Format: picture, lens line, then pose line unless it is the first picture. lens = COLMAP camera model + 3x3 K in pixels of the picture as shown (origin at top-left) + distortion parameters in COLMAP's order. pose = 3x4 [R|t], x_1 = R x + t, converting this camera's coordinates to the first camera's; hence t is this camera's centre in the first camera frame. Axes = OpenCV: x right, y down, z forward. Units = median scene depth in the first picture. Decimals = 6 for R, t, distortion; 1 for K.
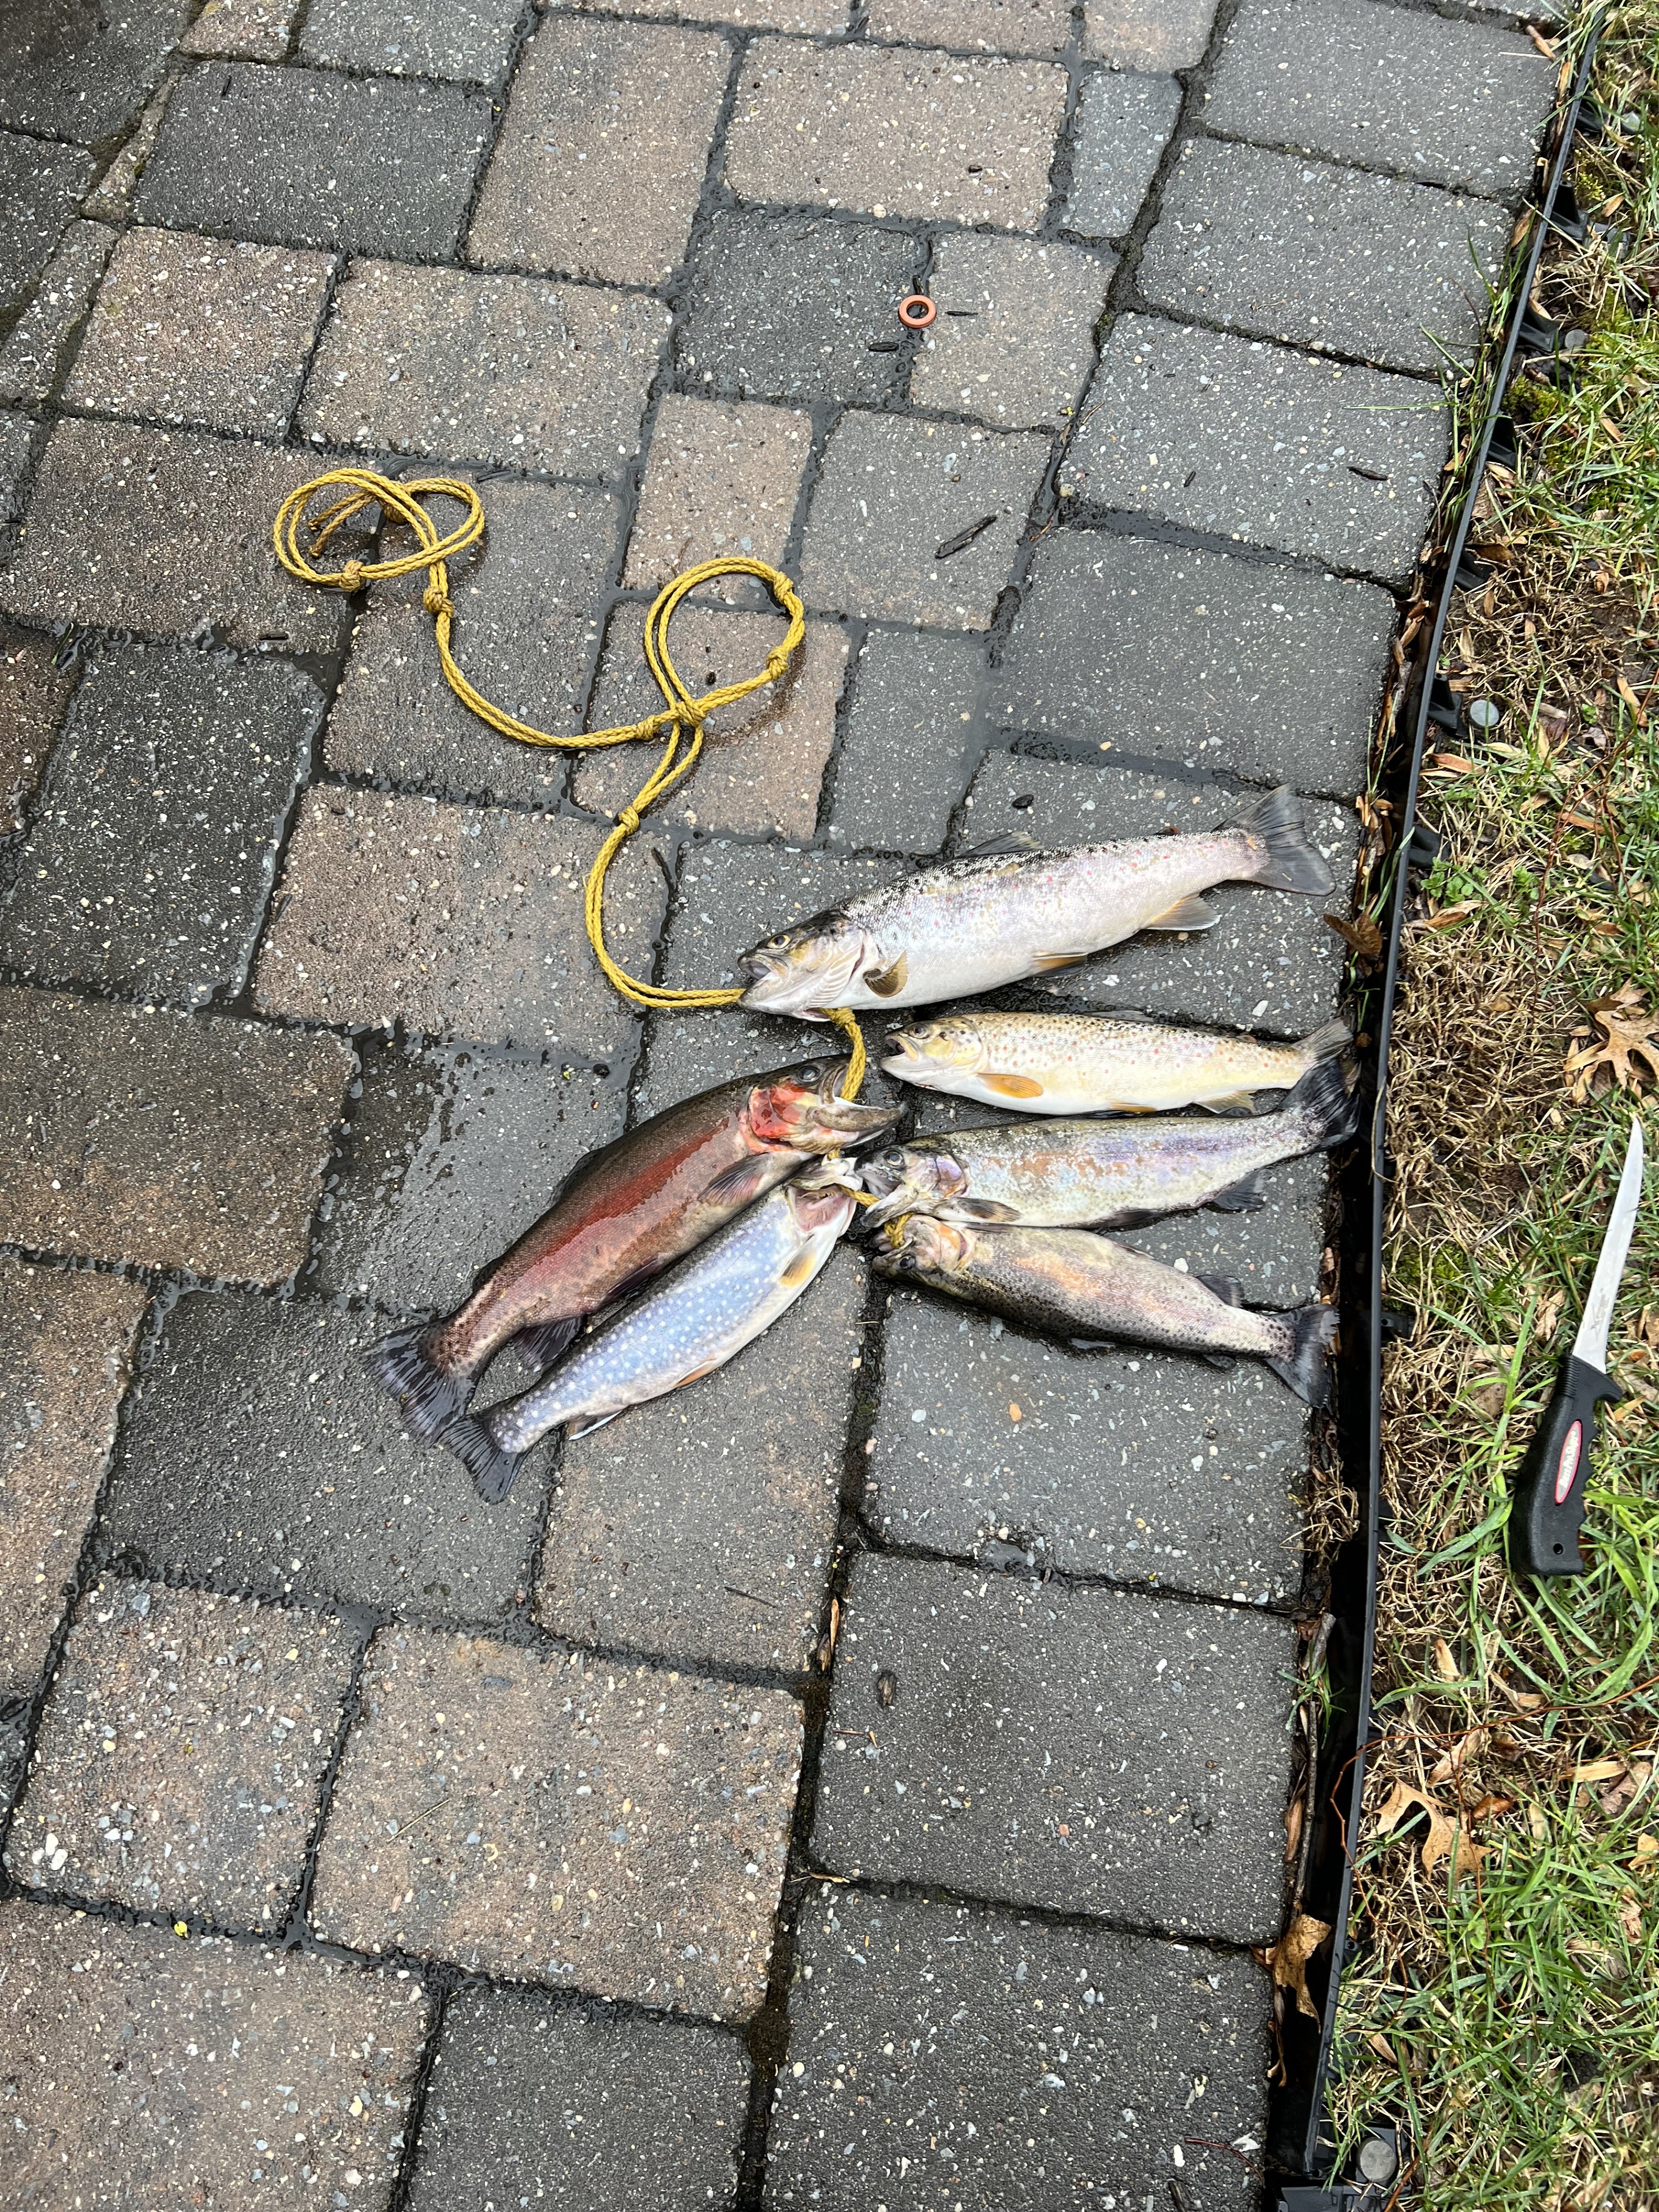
lens RADIAL K [[1663.7, 0, 826.0], [0, 1663.7, 1108.1], [0, 0, 1]] dist [0.035175, -0.049543]
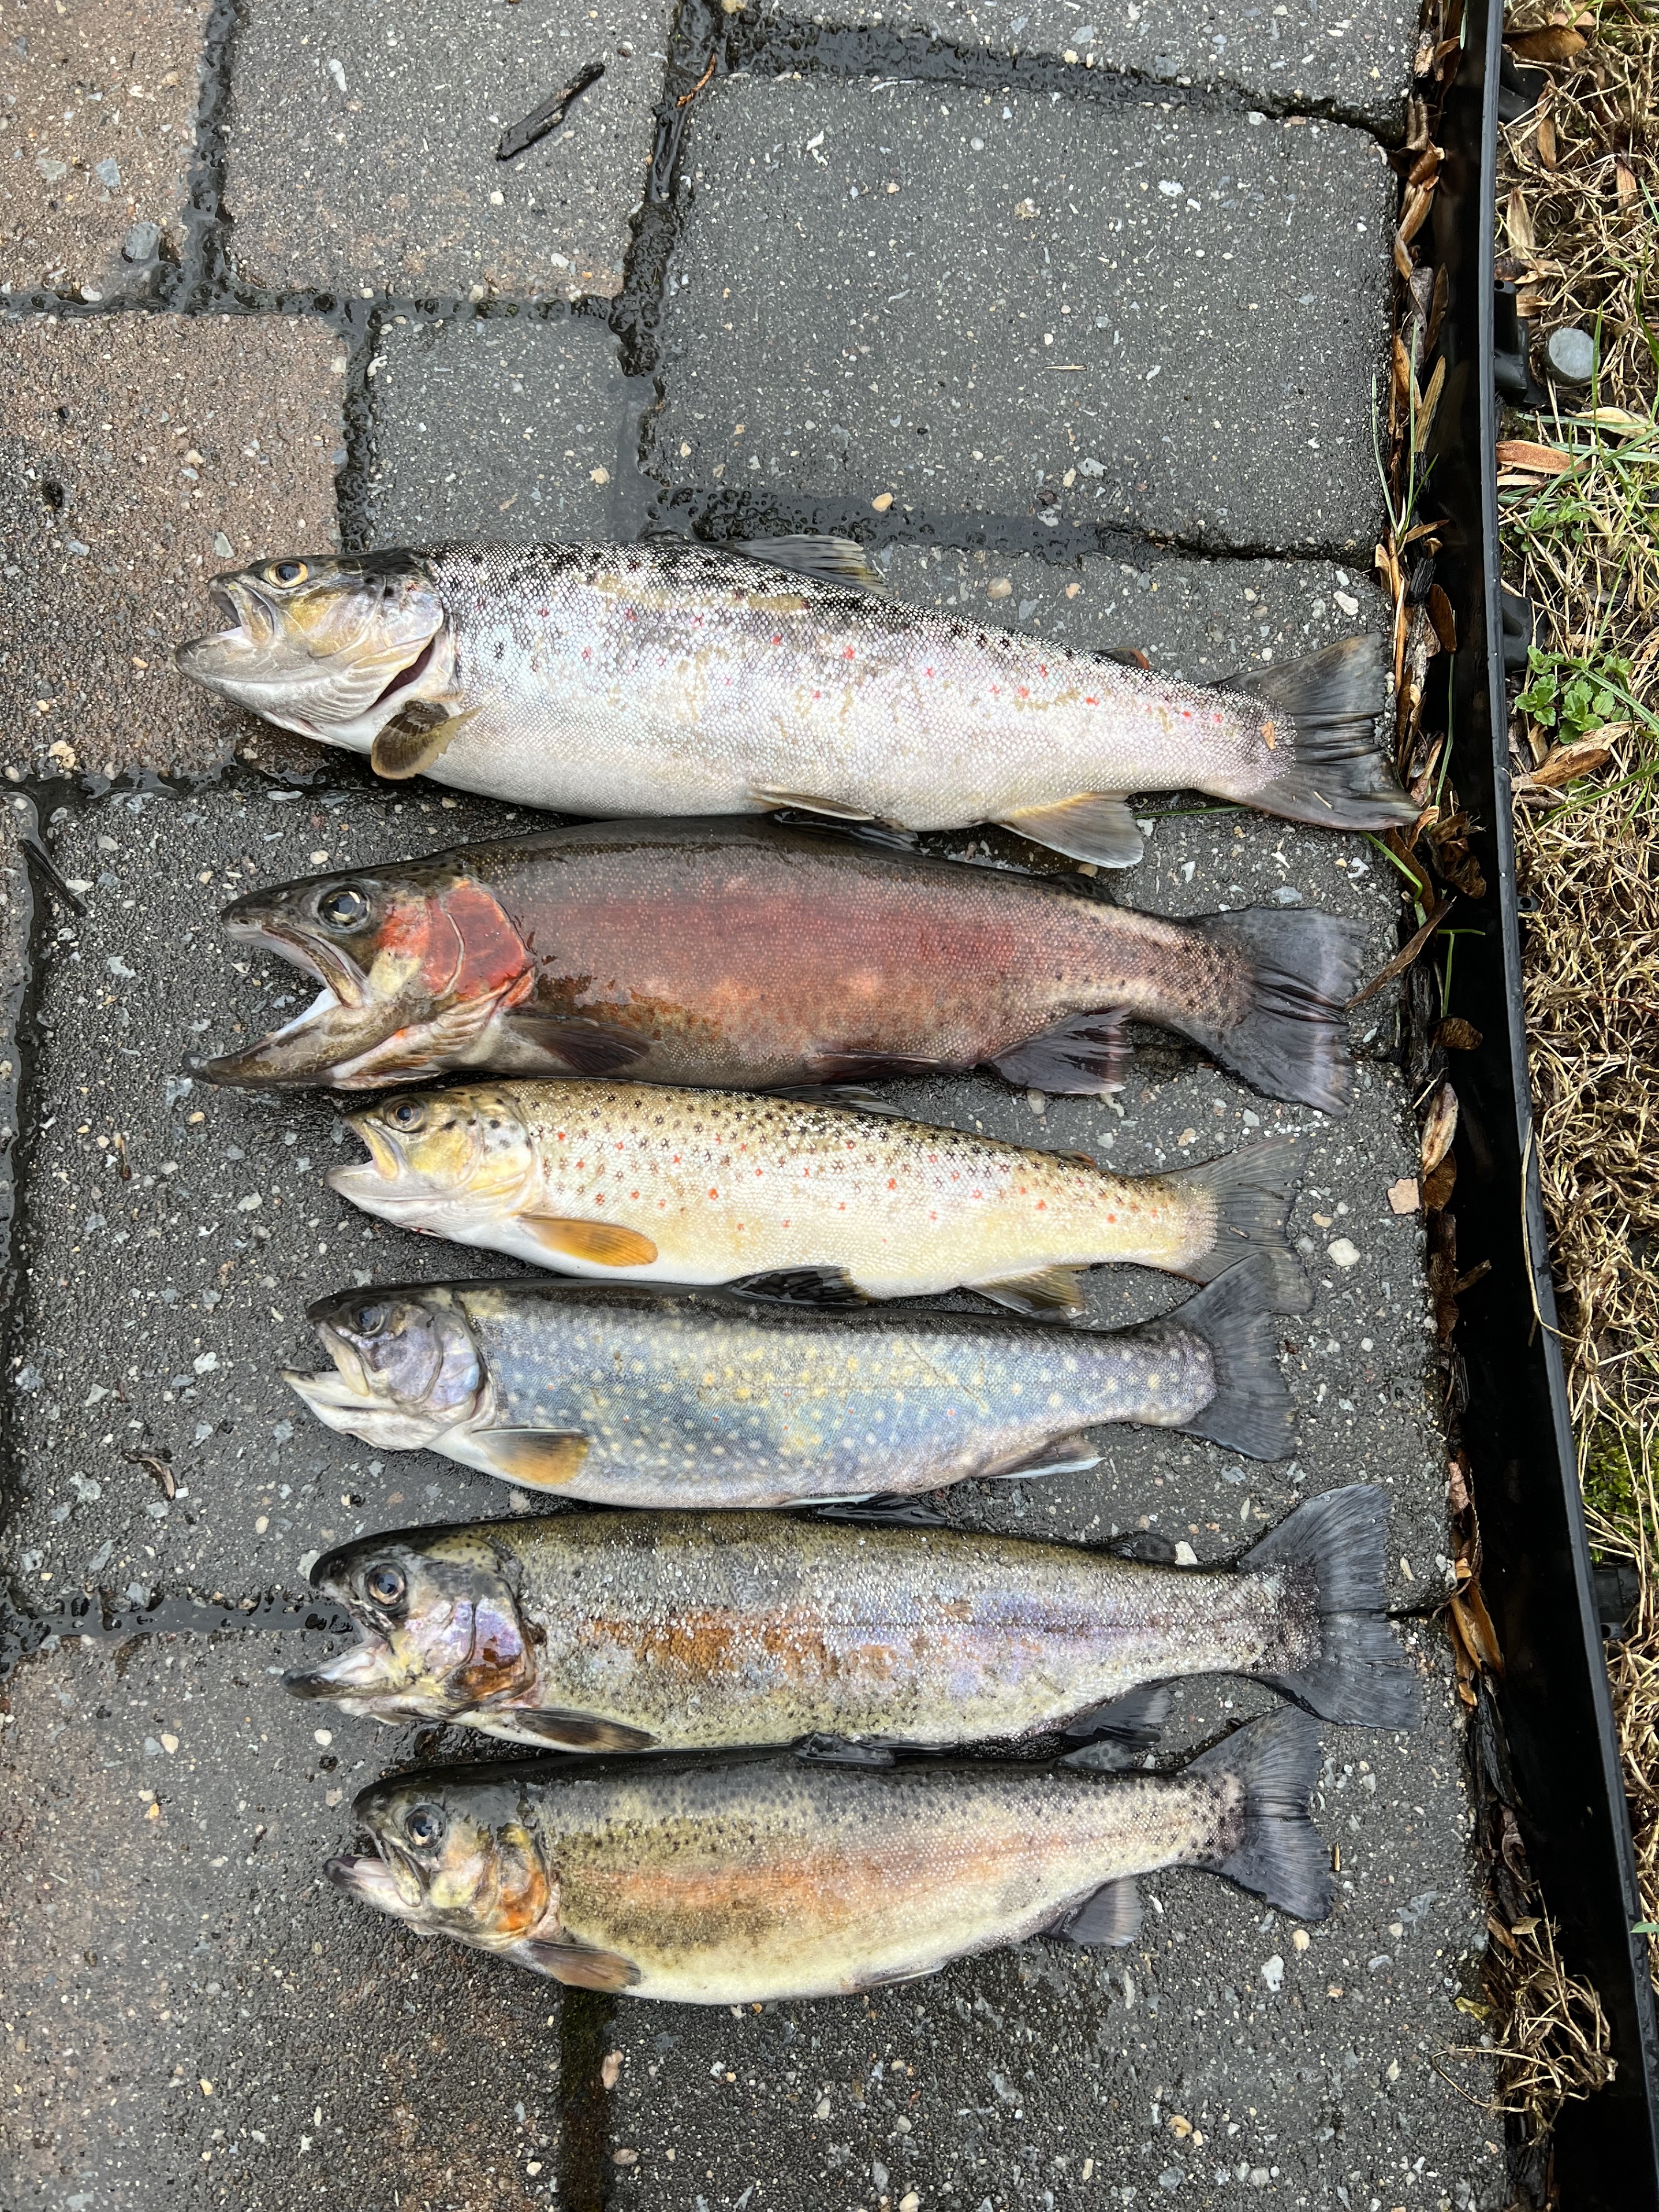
lens RADIAL K [[1663.7, 0, 830.3], [0, 1663.7, 1112.1], [0, 0, 1]] dist [0.035175, -0.049543]
pose [[0.982971, -0.156727, 0.095945, 0.075072], [0.143968, 0.981275, 0.127954, -0.103699], [-0.114202, -0.111962, 0.987128, 0.483876]]
